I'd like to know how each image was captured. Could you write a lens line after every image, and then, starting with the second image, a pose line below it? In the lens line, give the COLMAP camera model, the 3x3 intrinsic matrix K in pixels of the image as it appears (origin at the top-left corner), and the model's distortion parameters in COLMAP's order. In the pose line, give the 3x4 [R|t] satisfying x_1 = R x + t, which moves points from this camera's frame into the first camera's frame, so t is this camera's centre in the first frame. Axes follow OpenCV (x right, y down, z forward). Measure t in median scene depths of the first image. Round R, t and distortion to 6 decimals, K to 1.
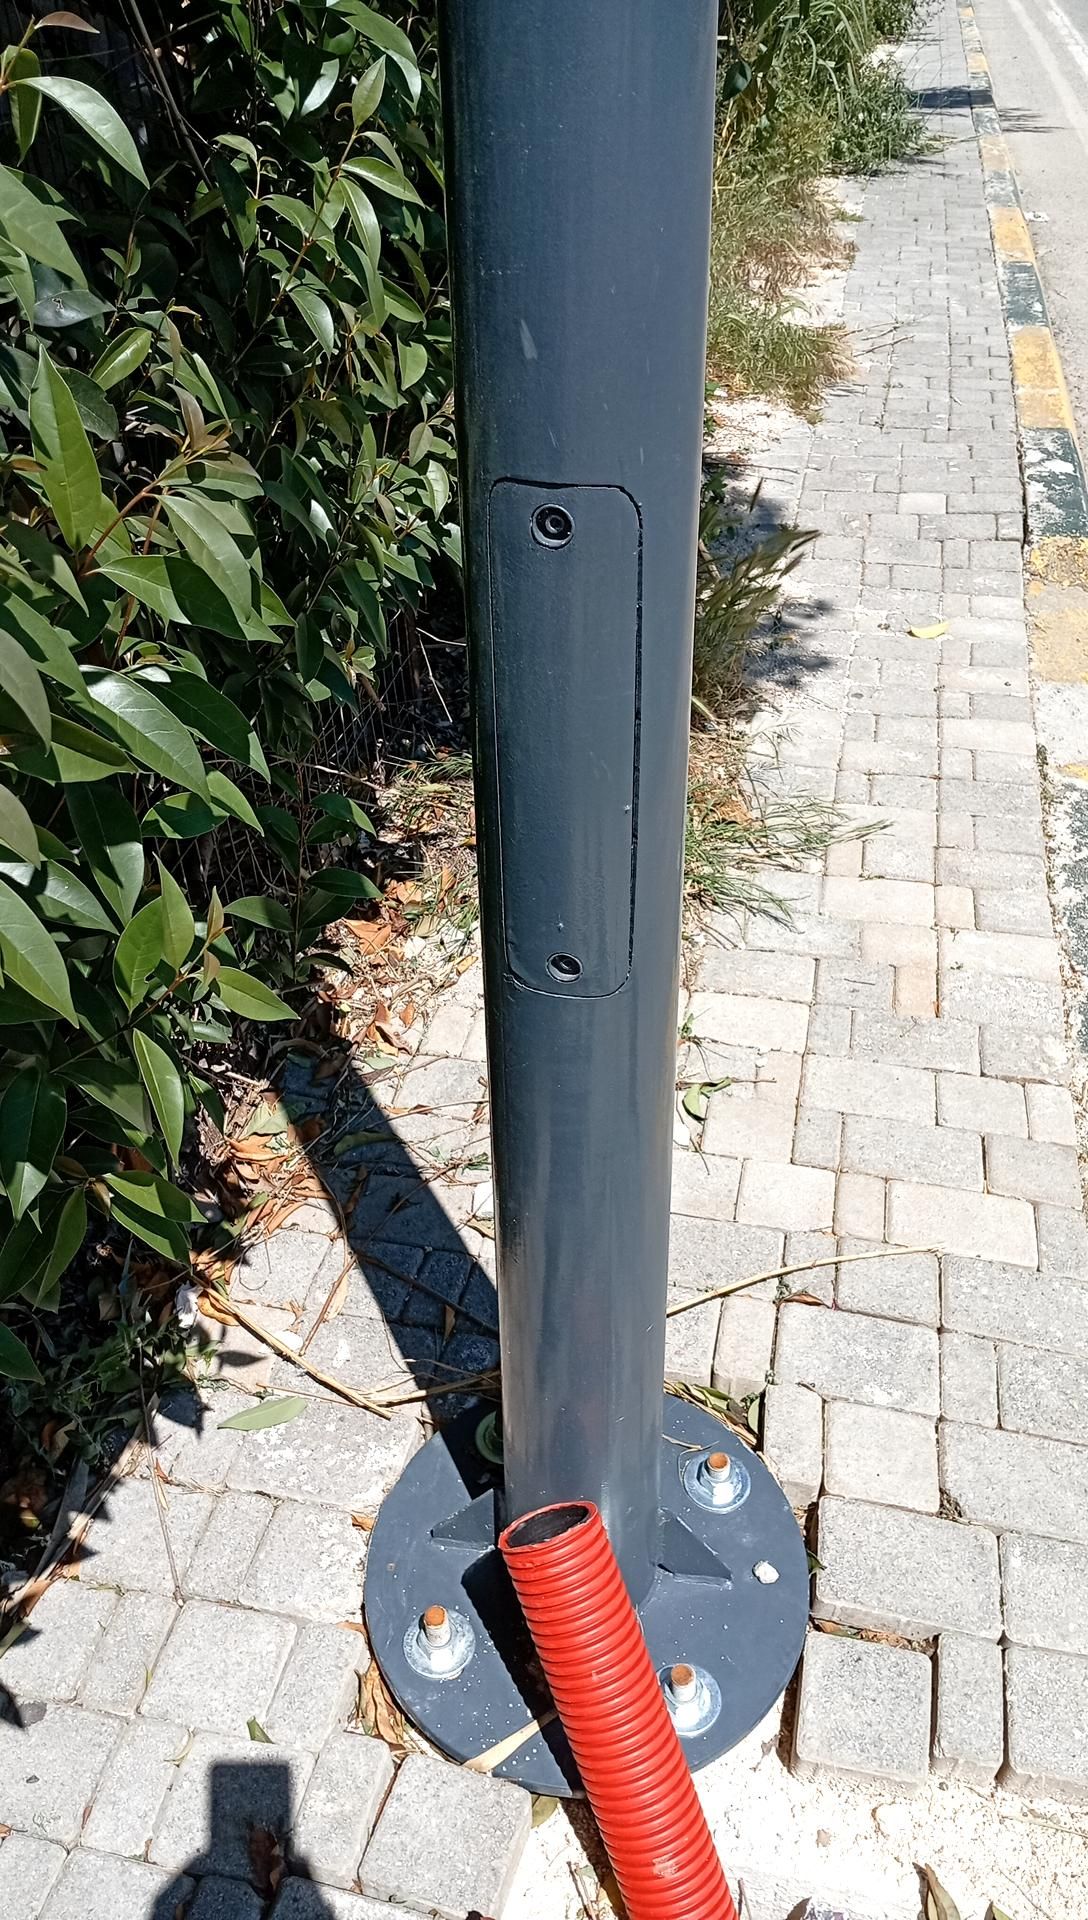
lens RADIAL K [[1463.2, 0, 539.7], [0, 1463.2, 969.7], [0, 0, 1]] dist [0.007303, -0.058454]
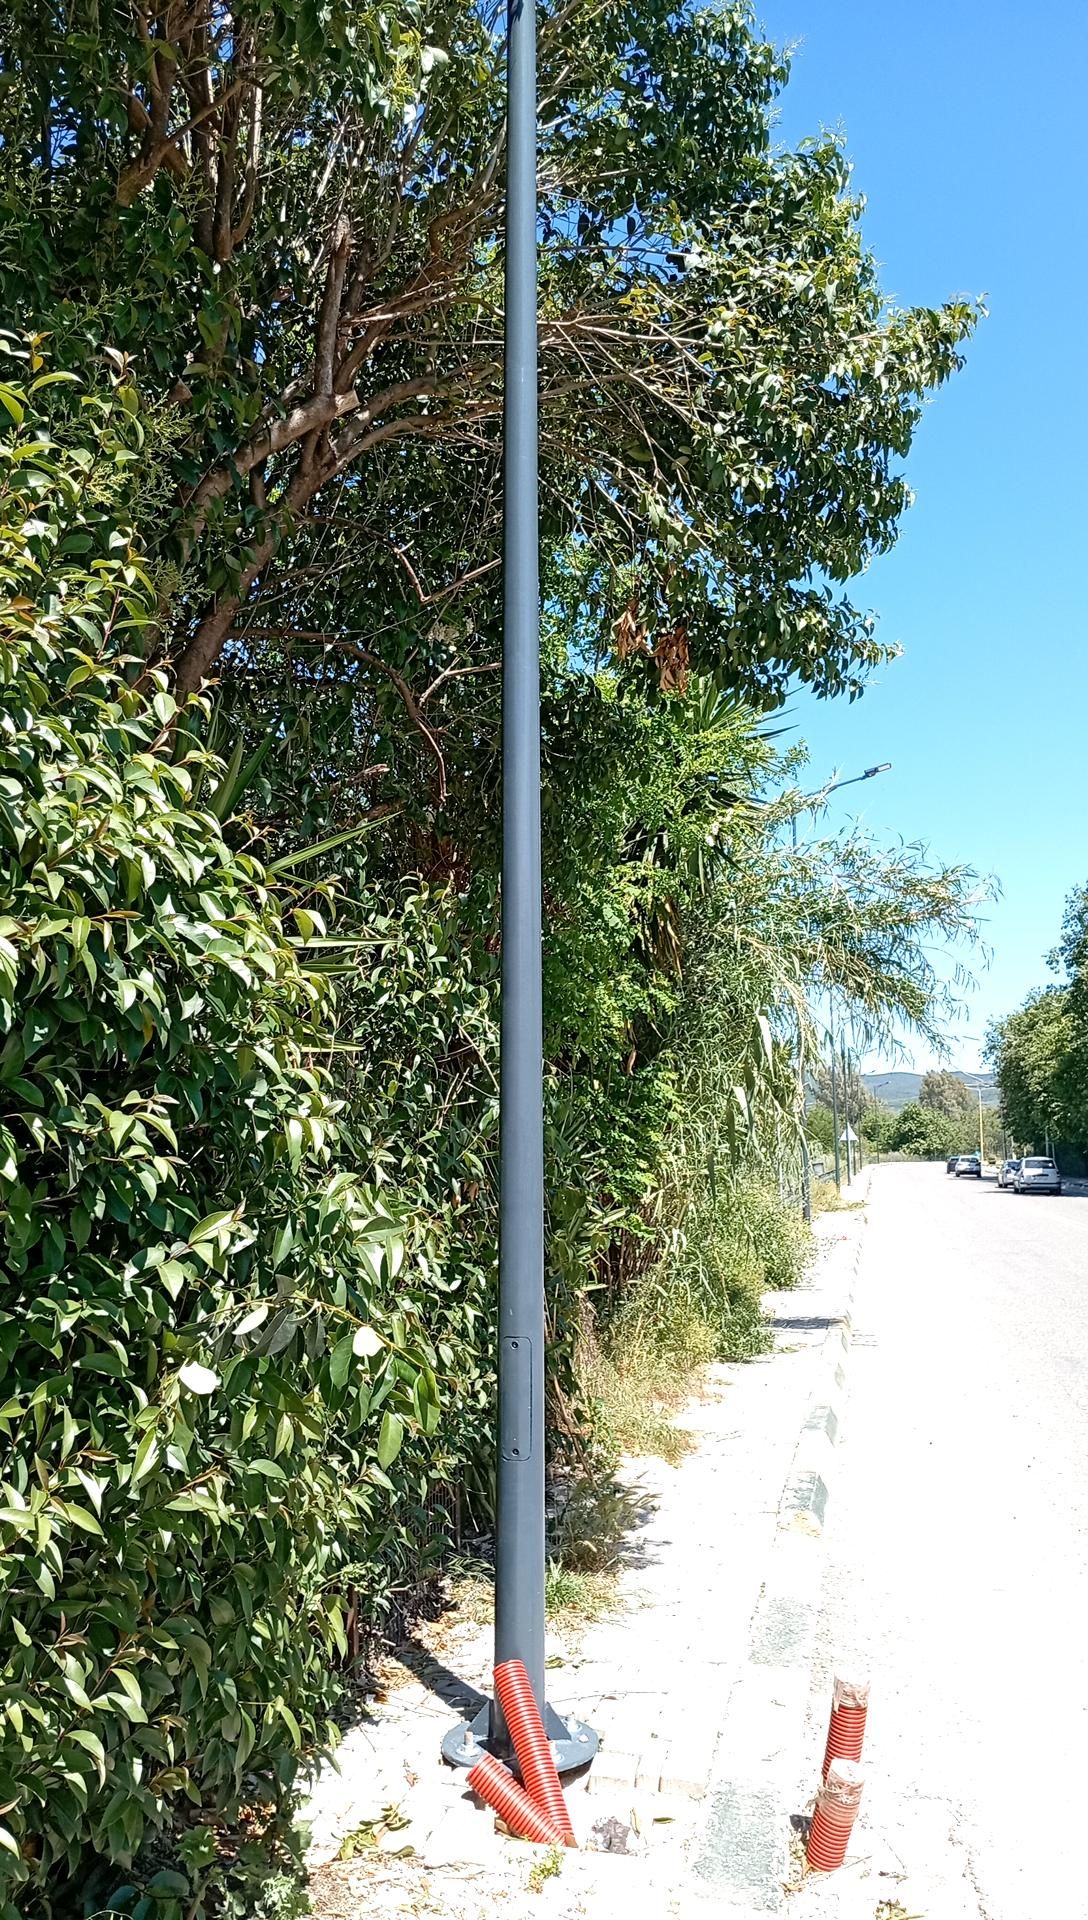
lens RADIAL K [[1463.2, 0, 539.7], [0, 1463.2, 969.7], [0, 0, 1]] dist [0.007303, -0.058454]
pose [[0.999926, 0.009352, -0.007828, 0.054023], [-0.012145, 0.705210, -0.708895, 0.933496], [-0.001110, 0.708937, 0.705271, -1.394575]]
